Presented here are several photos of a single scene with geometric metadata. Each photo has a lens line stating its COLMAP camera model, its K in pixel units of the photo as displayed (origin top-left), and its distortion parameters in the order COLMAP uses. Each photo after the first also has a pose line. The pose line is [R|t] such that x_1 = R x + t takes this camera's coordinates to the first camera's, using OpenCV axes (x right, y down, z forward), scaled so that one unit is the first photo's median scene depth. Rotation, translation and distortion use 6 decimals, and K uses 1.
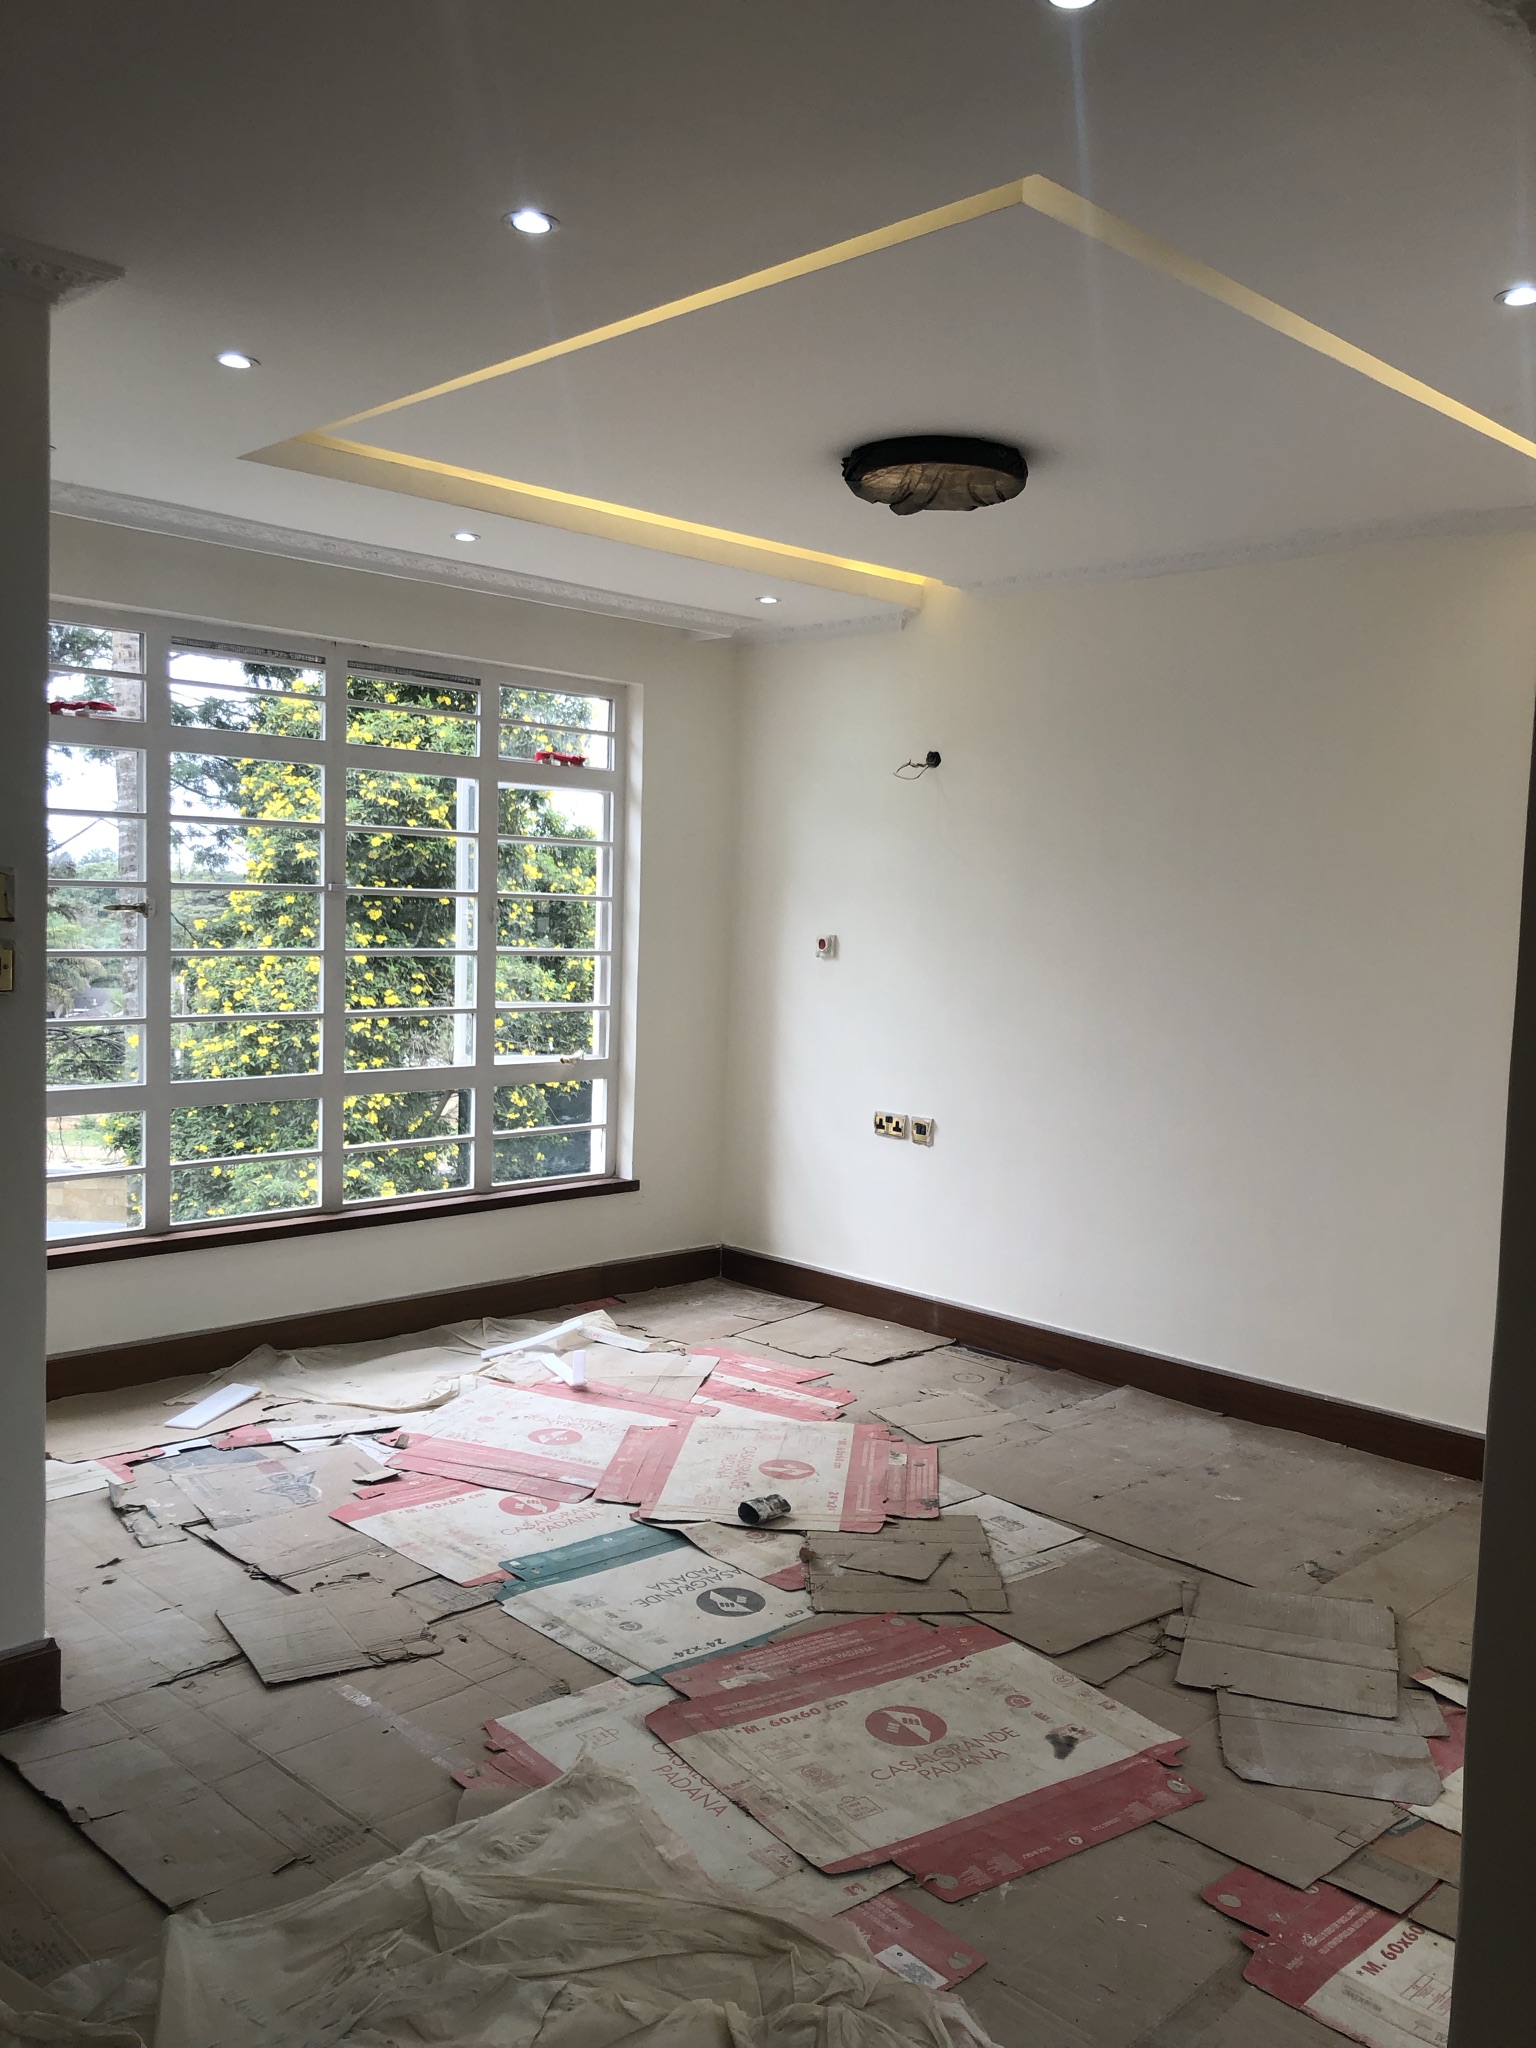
lens RADIAL K [[1702.6, 0, 776.5], [0, 1702.6, 1032.5], [0, 0, 1]] dist [0.033708, -0.031811]
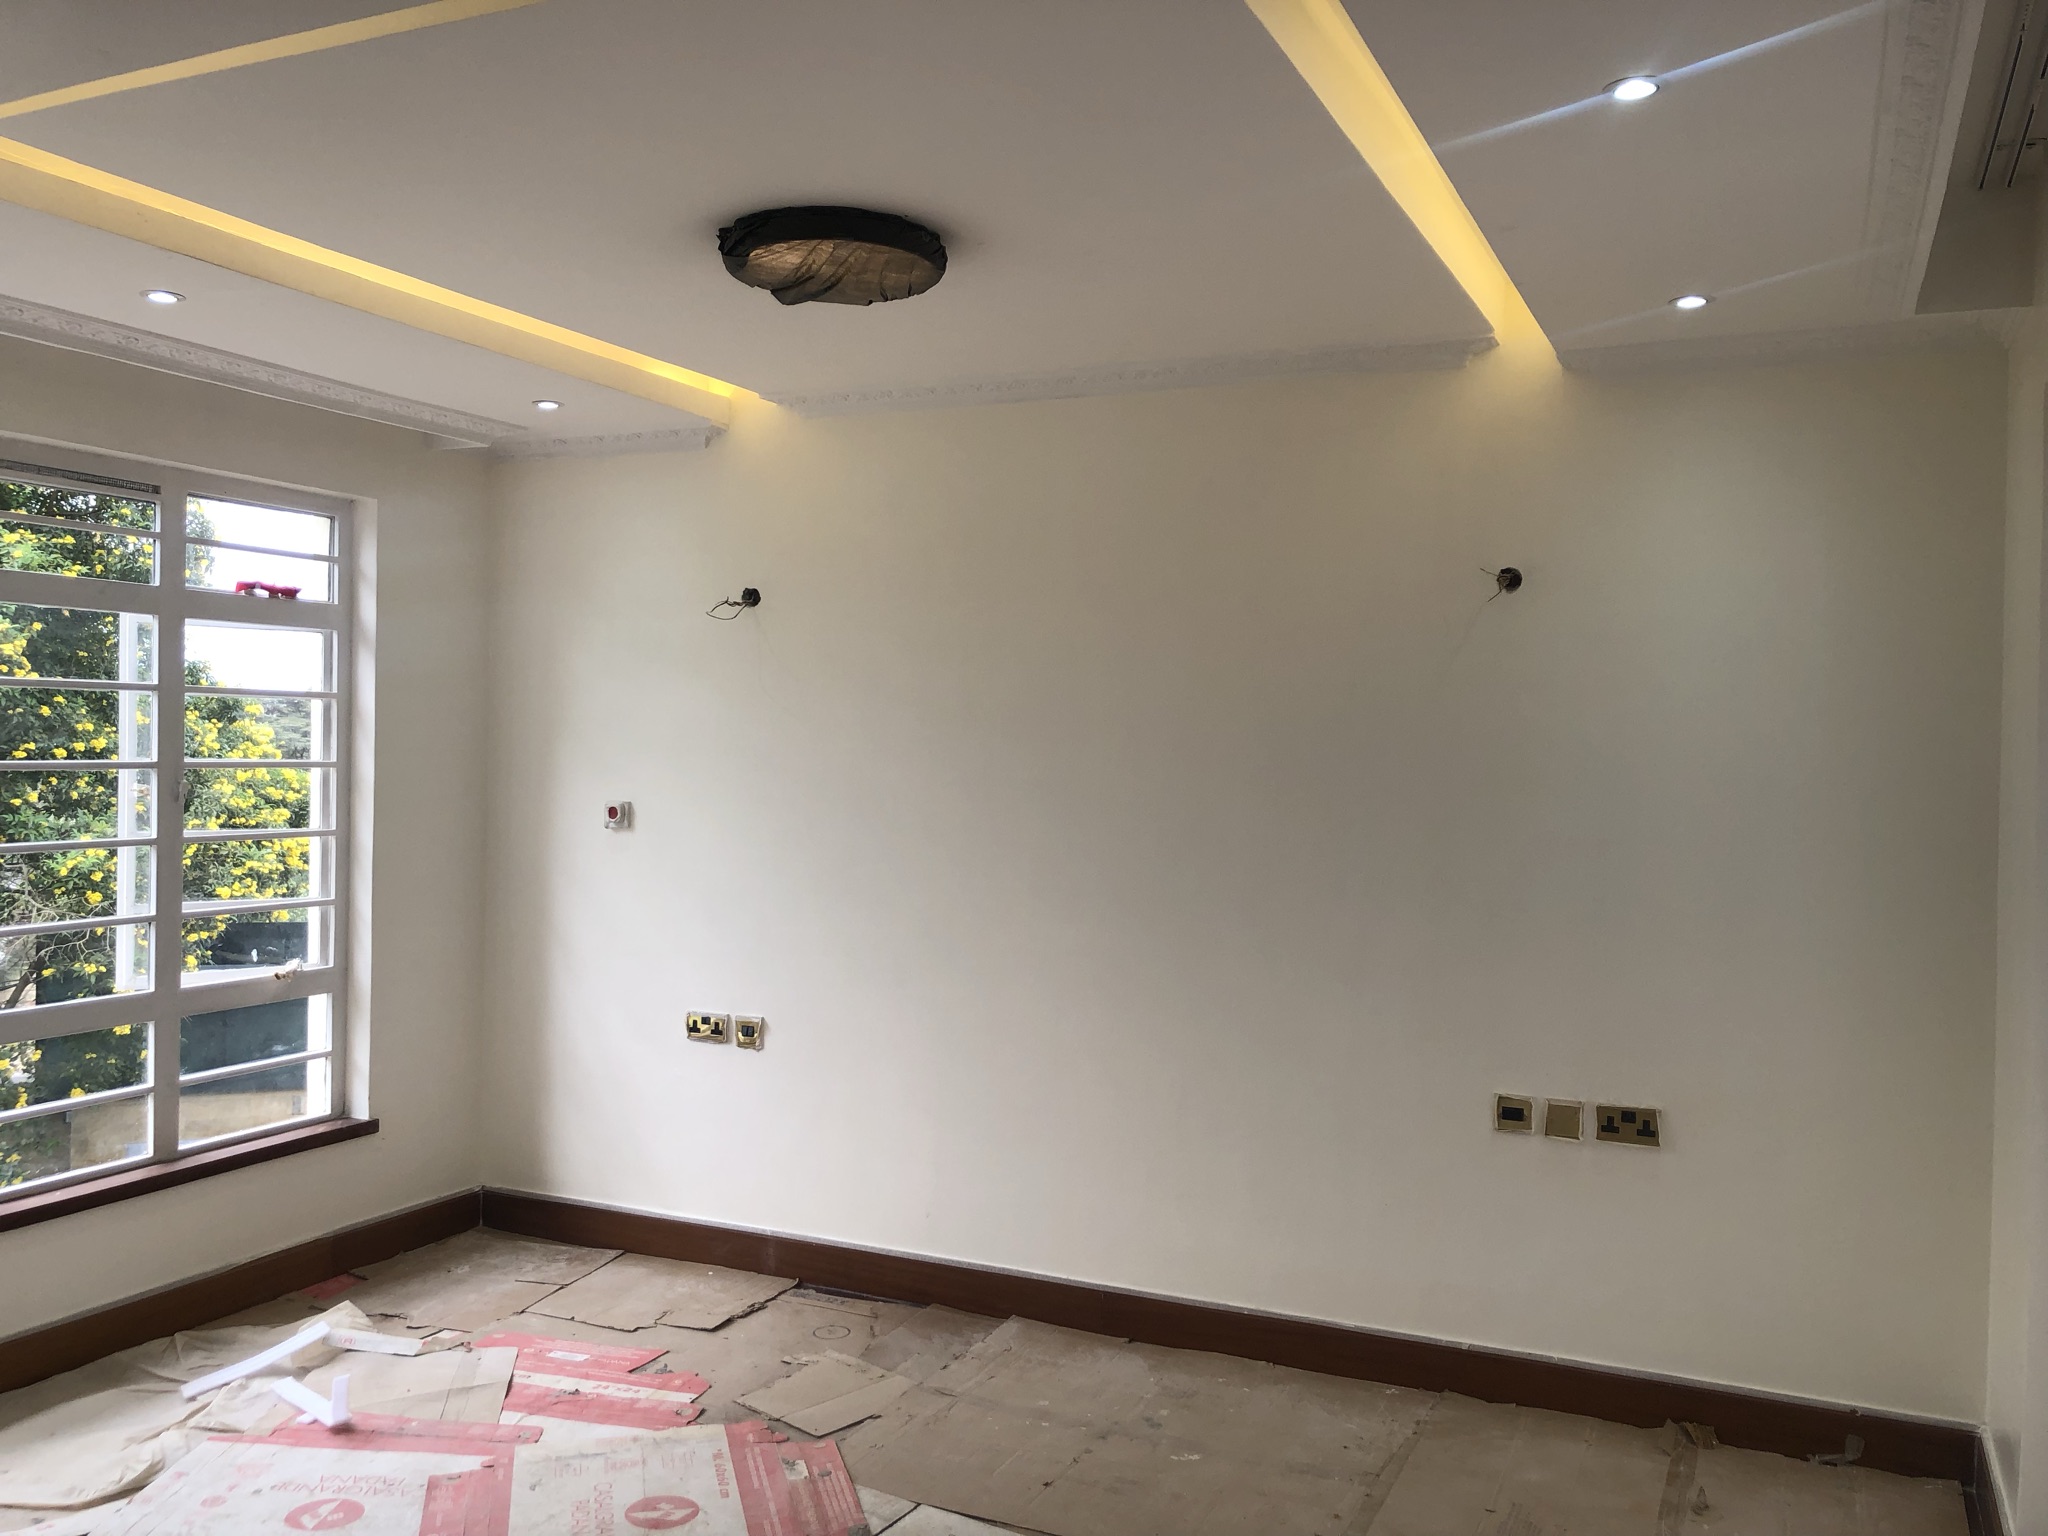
lens RADIAL K [[1702.6, 0, 1015.8], [0, 1702.6, 750.9], [0, 0, 1]] dist [0.033708, -0.031811]
pose [[0.937687, -0.019195, 0.346949, -0.087284], [0.041957, 0.997422, -0.058213, -0.028820], [-0.344938, 0.069143, 0.936075, 0.163180]]
